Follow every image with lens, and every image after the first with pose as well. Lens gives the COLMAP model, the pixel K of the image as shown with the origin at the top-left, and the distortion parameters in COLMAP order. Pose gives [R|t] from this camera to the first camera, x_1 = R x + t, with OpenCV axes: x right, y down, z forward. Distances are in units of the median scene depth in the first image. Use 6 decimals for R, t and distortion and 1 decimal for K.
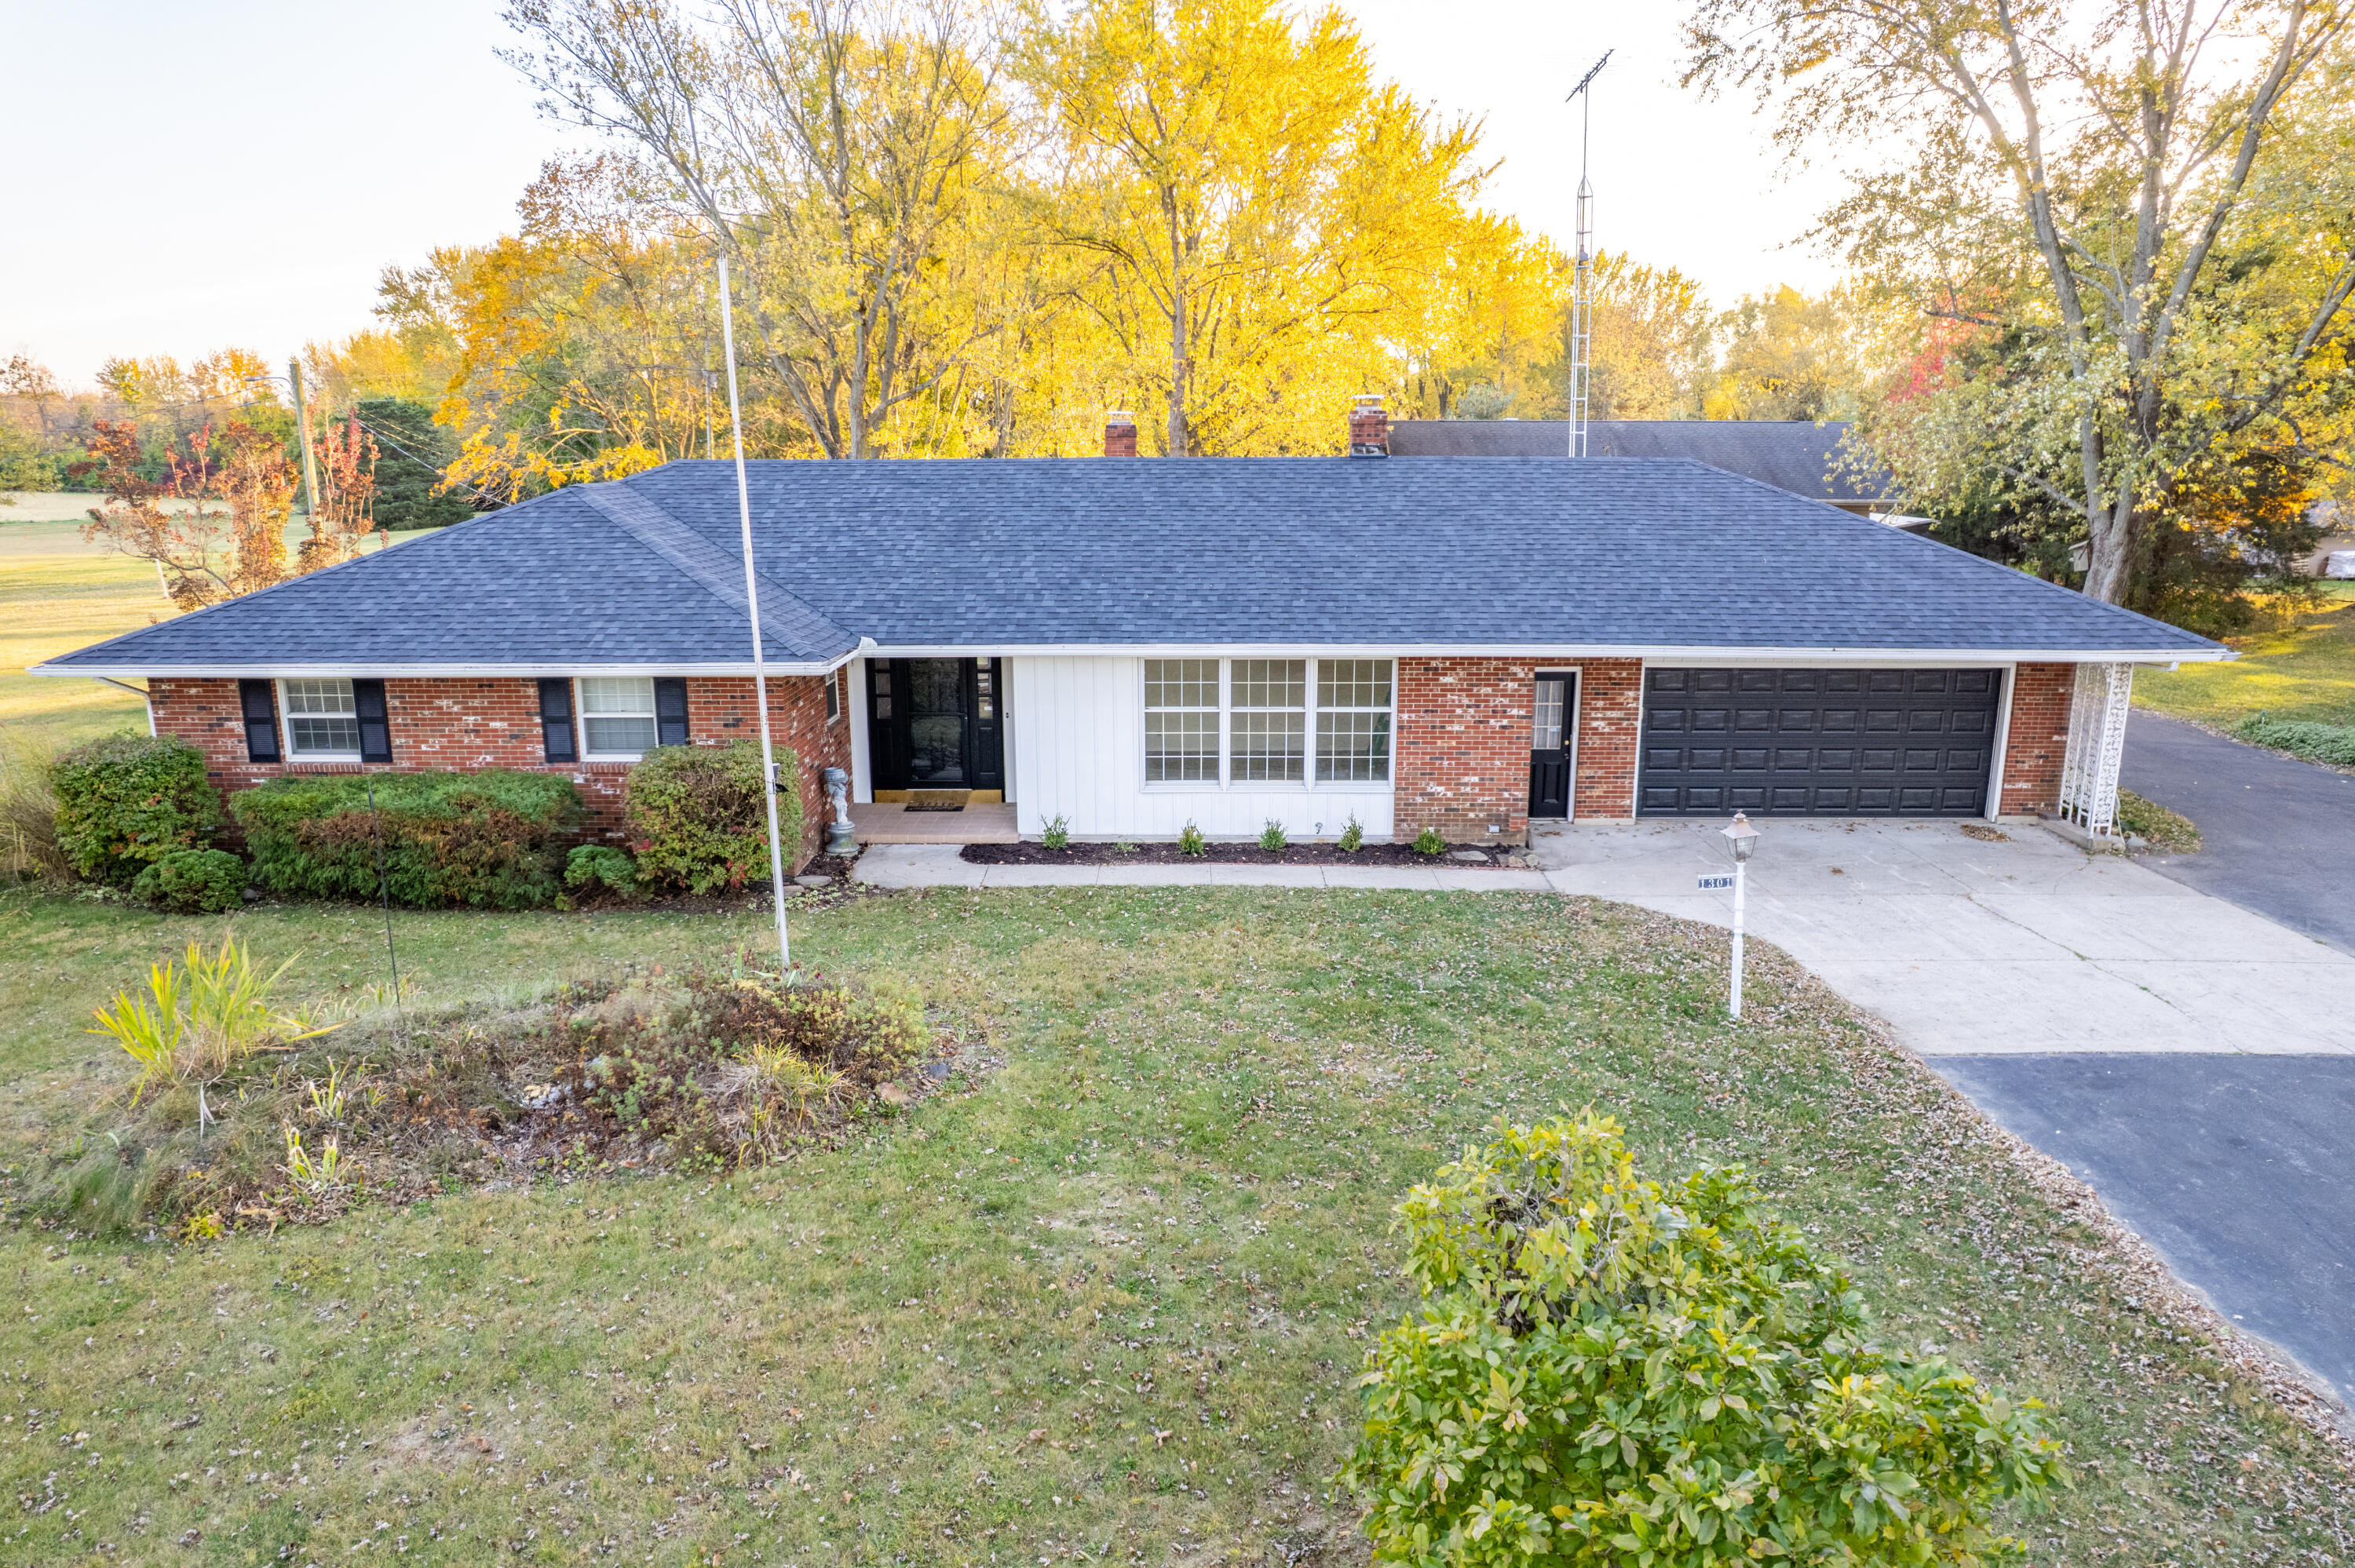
lens RADIAL K [[1499.6, 0, 1185.7], [0, 1499.6, 825.0], [0, 0, 1]] dist [-0.077267, 0.067326]
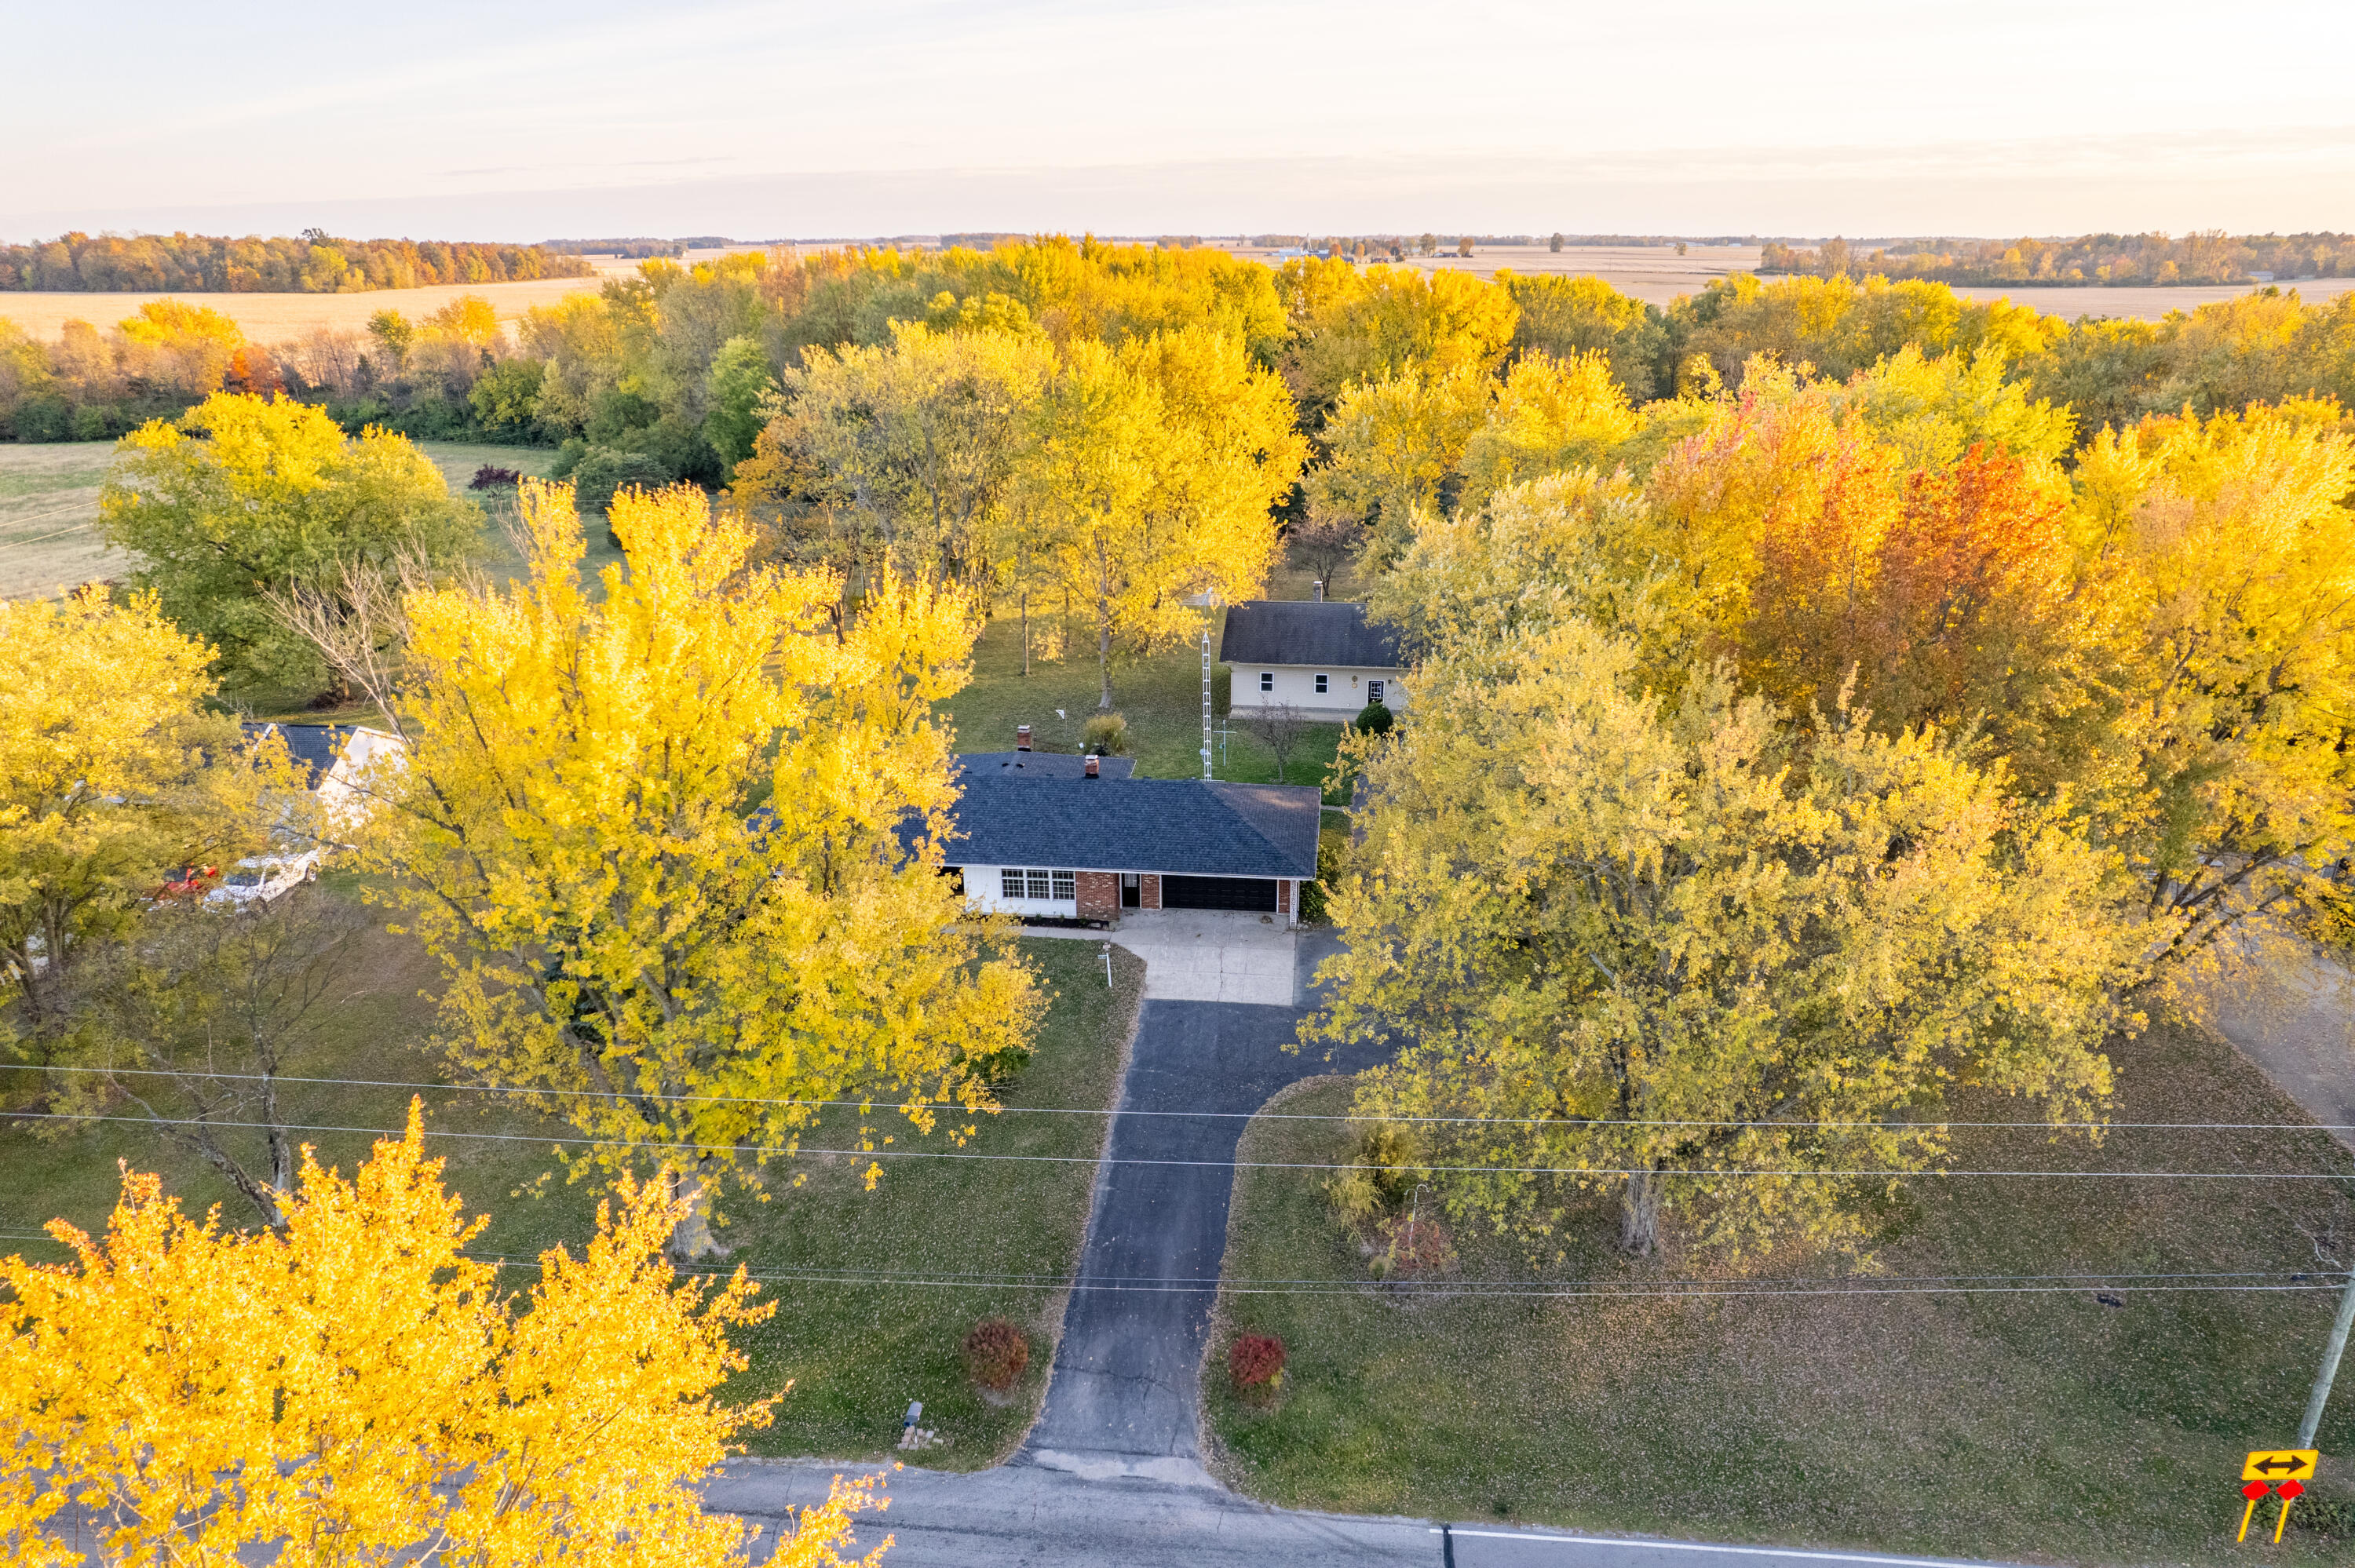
lens RADIAL K [[1499.6, 0, 1185.7], [0, 1499.6, 825.0], [0, 0, 1]] dist [-0.077267, 0.067326]
pose [[0.995769, 0.031608, -0.086283, 0.676846], [-0.020593, 0.991855, 0.125695, -0.629000], [0.089553, -0.123387, 0.988310, -2.278361]]
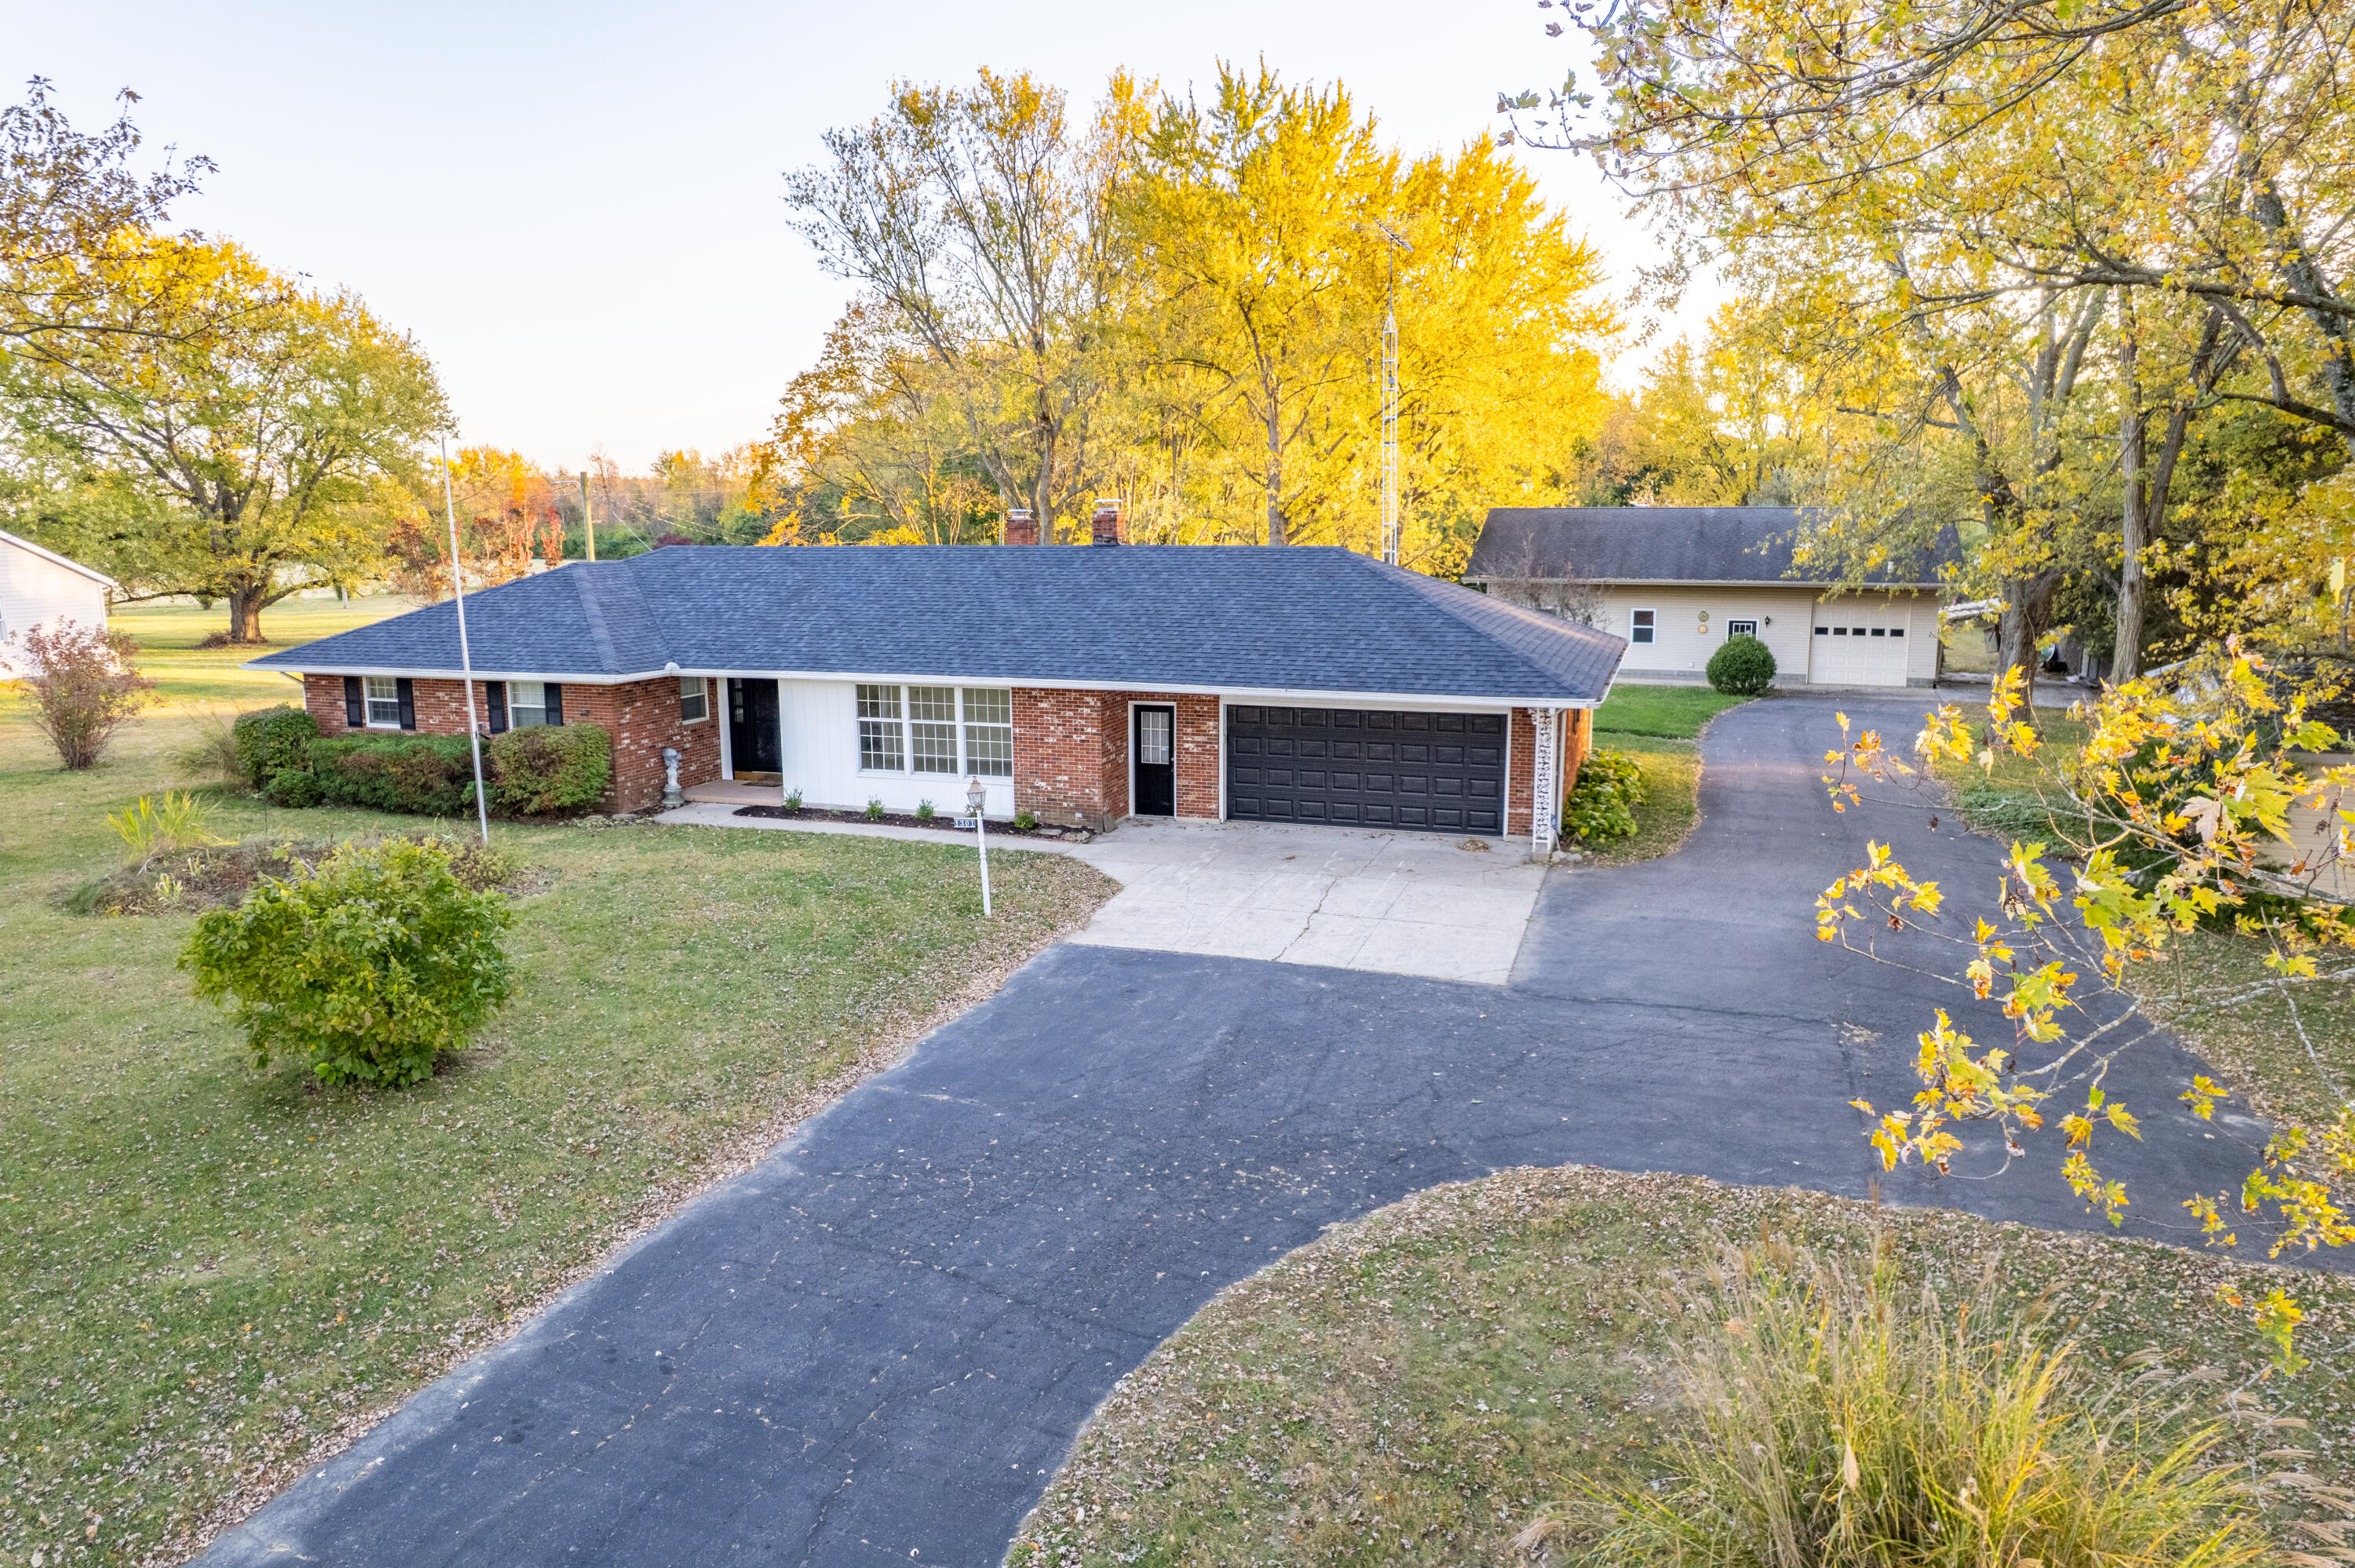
lens RADIAL K [[1499.6, 0, 1185.7], [0, 1499.6, 825.0], [0, 0, 1]] dist [-0.077267, 0.067326]
pose [[0.951562, 0.059915, -0.301562, 0.728249], [-0.075283, 0.996376, -0.039588, 0.059563], [0.298098, 0.060373, 0.952624, -0.281400]]
